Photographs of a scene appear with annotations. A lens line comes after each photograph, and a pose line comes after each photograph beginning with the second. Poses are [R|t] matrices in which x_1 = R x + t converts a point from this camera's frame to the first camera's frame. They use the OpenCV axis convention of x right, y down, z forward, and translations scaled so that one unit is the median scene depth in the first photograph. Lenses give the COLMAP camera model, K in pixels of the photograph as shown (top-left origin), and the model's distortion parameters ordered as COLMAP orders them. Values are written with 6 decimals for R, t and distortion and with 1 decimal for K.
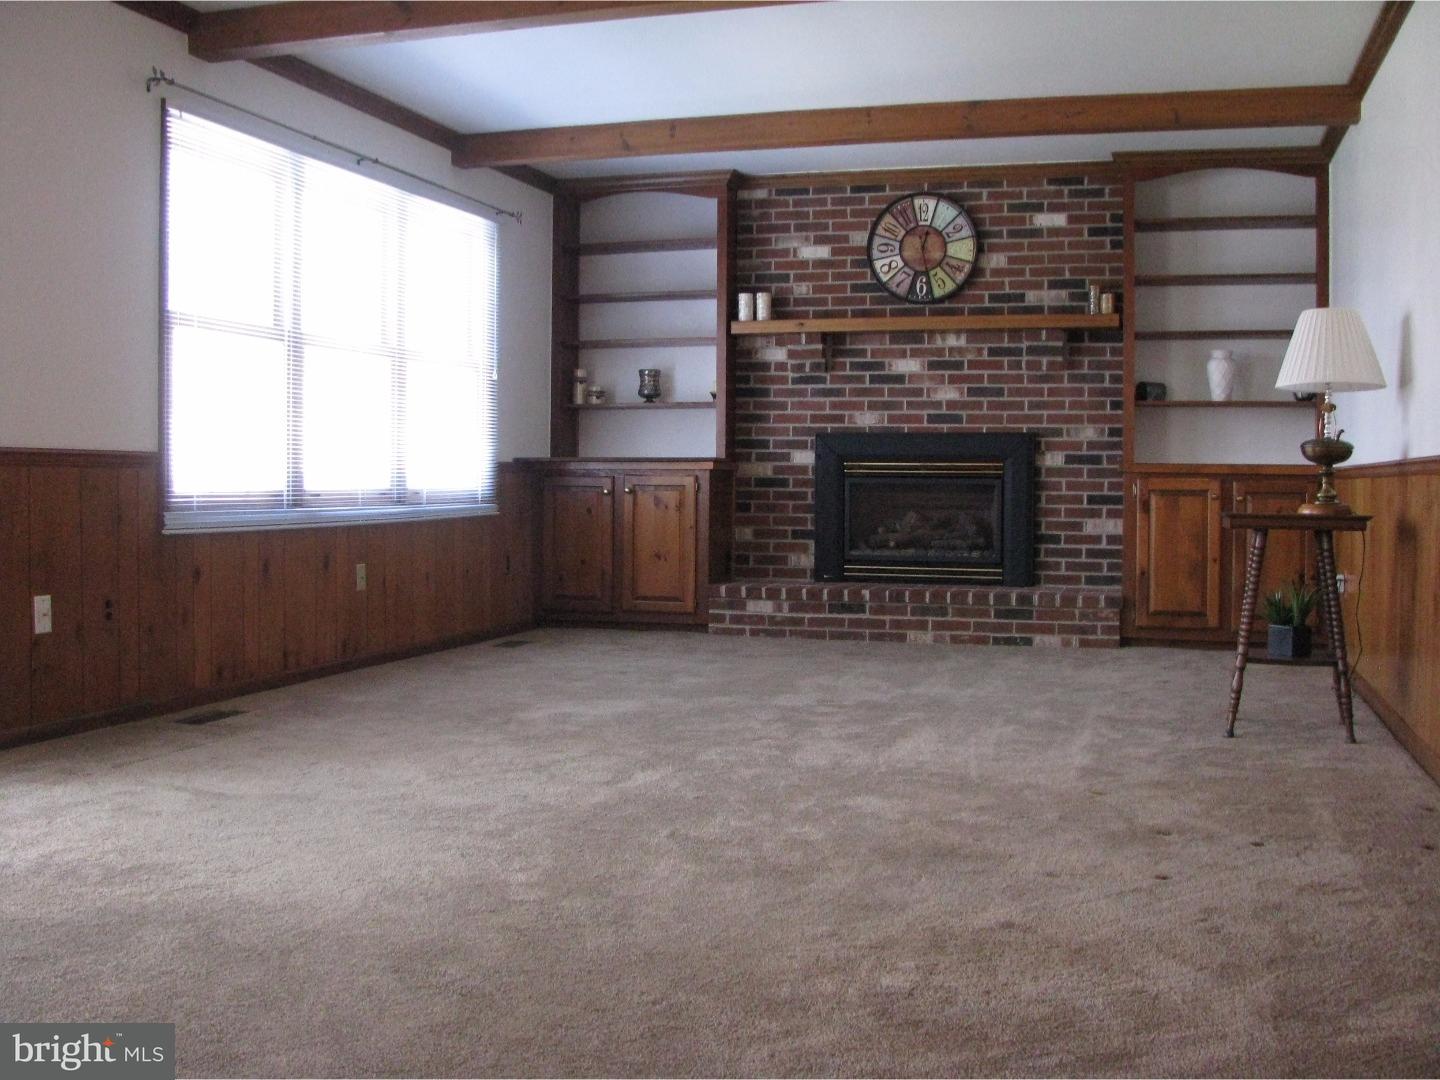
lens RADIAL K [[1532.8, 0, 713.8], [0, 1532.8, 526.3], [0, 0, 1]] dist [-0.222499, 0.279938]
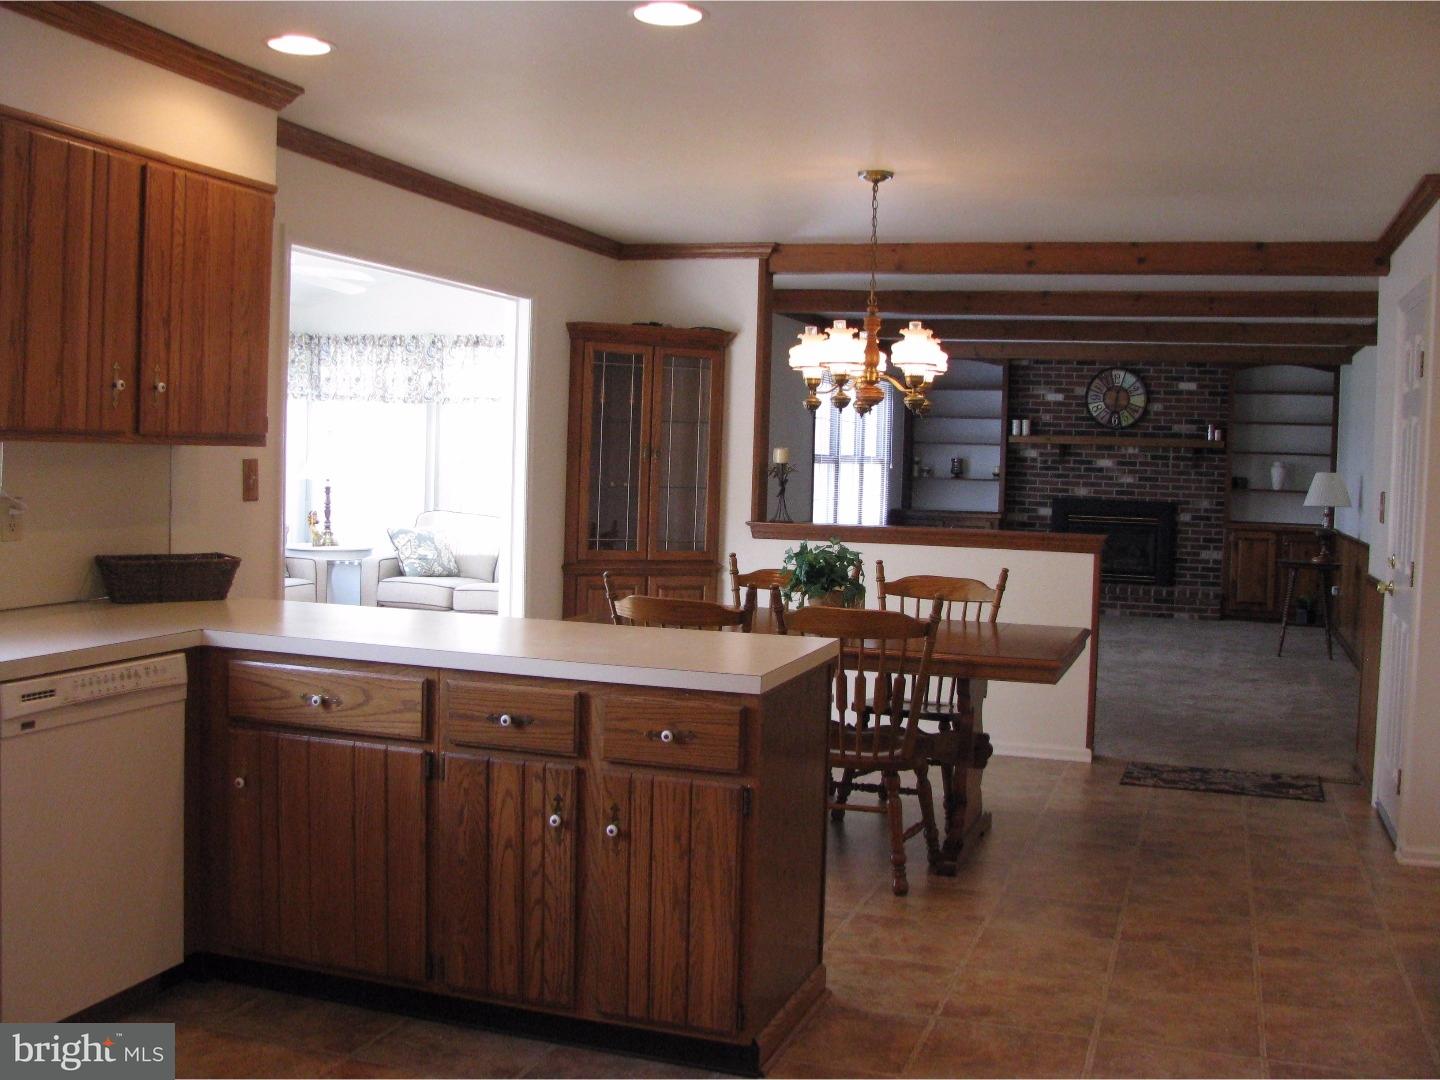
lens RADIAL K [[1532.8, 0, 713.8], [0, 1532.8, 526.3], [0, 0, 1]] dist [-0.222499, 0.279938]
pose [[0.999332, 0.023565, -0.027937, -0.292098], [-0.023131, 0.999608, 0.015760, -0.048524], [0.028297, -0.015103, 0.999485, -0.827191]]
